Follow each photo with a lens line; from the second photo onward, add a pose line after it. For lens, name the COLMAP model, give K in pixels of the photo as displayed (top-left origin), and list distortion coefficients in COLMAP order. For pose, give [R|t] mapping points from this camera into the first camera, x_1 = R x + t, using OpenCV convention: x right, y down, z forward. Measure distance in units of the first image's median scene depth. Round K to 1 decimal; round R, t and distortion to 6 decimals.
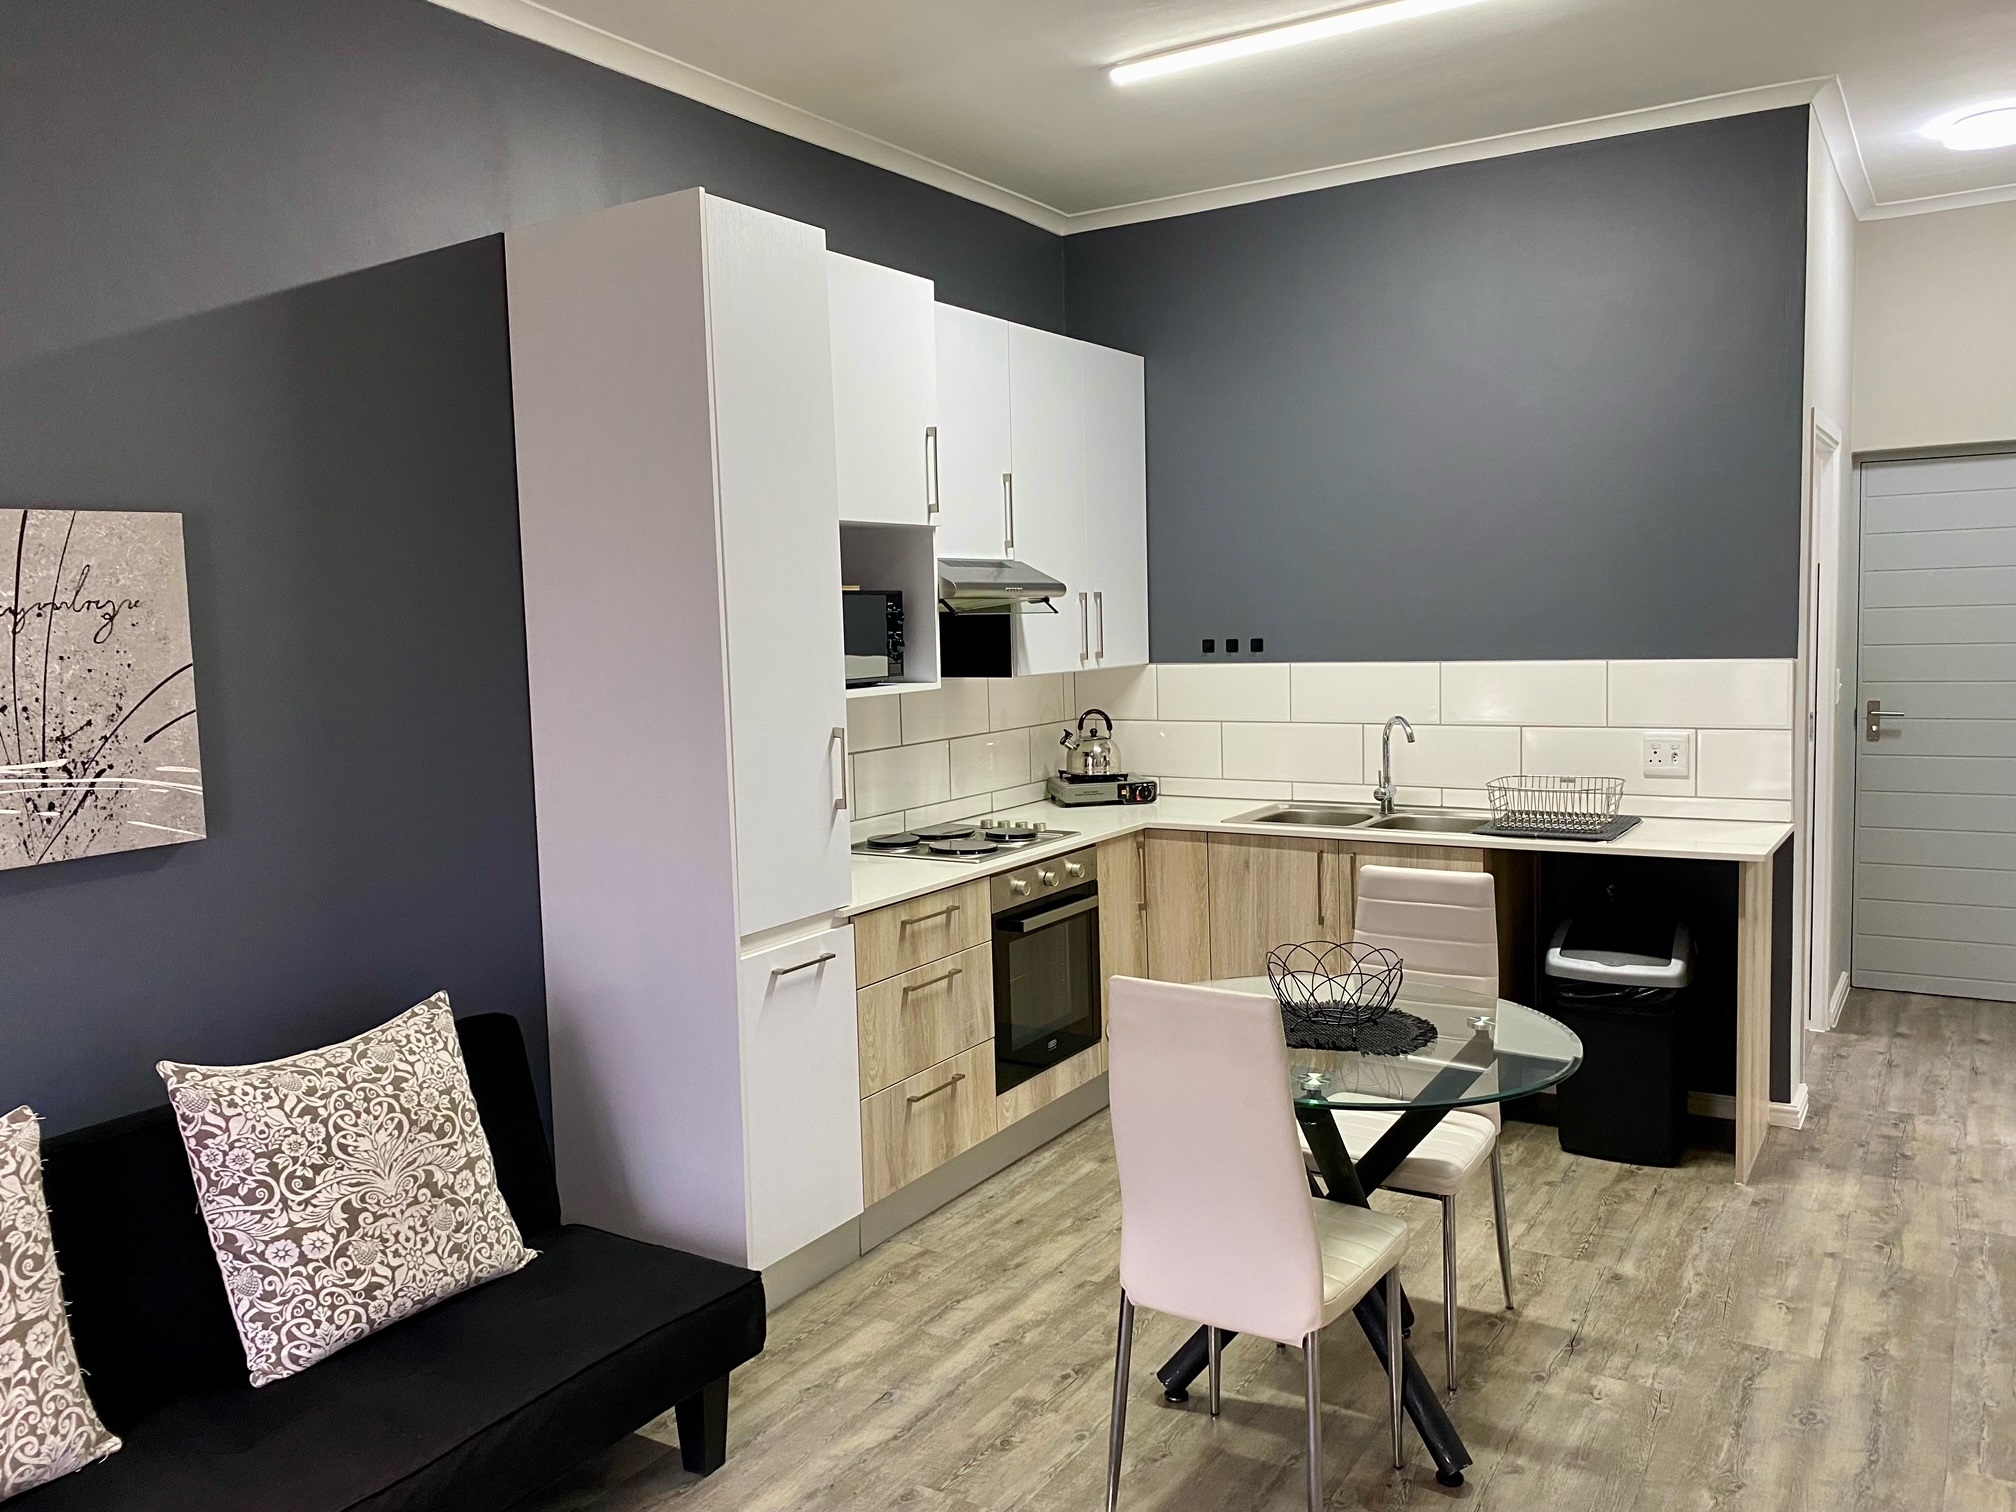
lens RADIAL K [[1541.9, 0, 1008.0], [0, 1541.9, 756.0], [0, 0, 1]] dist [0.335066, -0.605475]
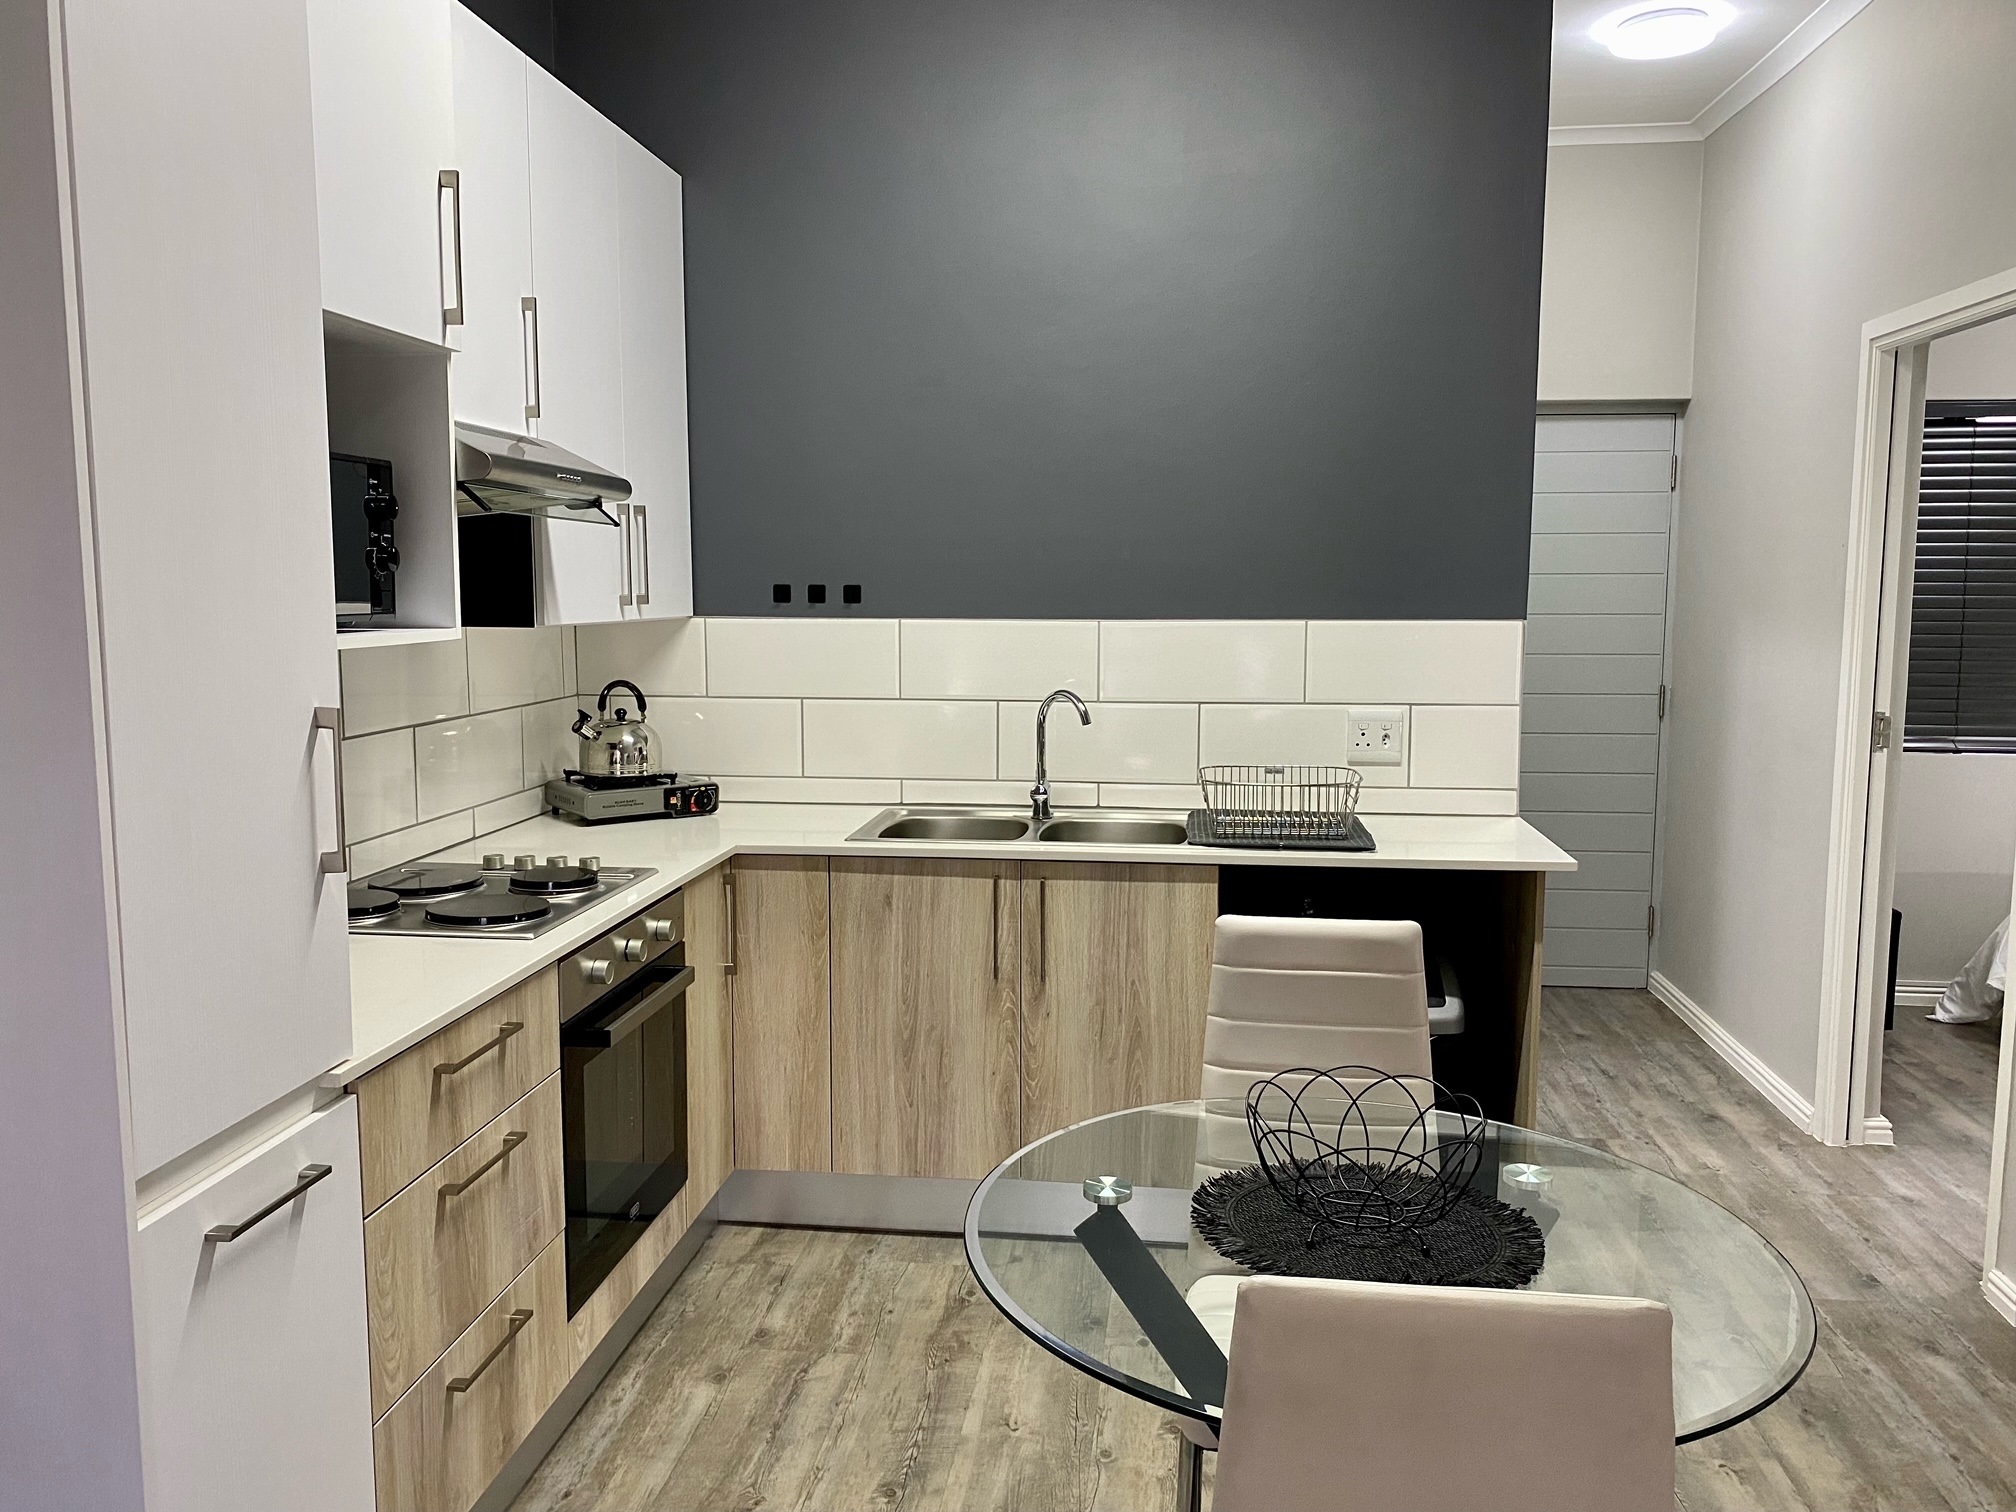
lens RADIAL K [[1554.3, 0, 1008.0], [0, 1554.3, 756.0], [0, 0, 1]] dist [0.128903, -0.193608]
pose [[0.905752, -0.019063, 0.423379, -0.096703], [0.013740, 0.999784, 0.015623, -0.006011], [-0.423585, -0.008334, 0.905818, 0.345024]]
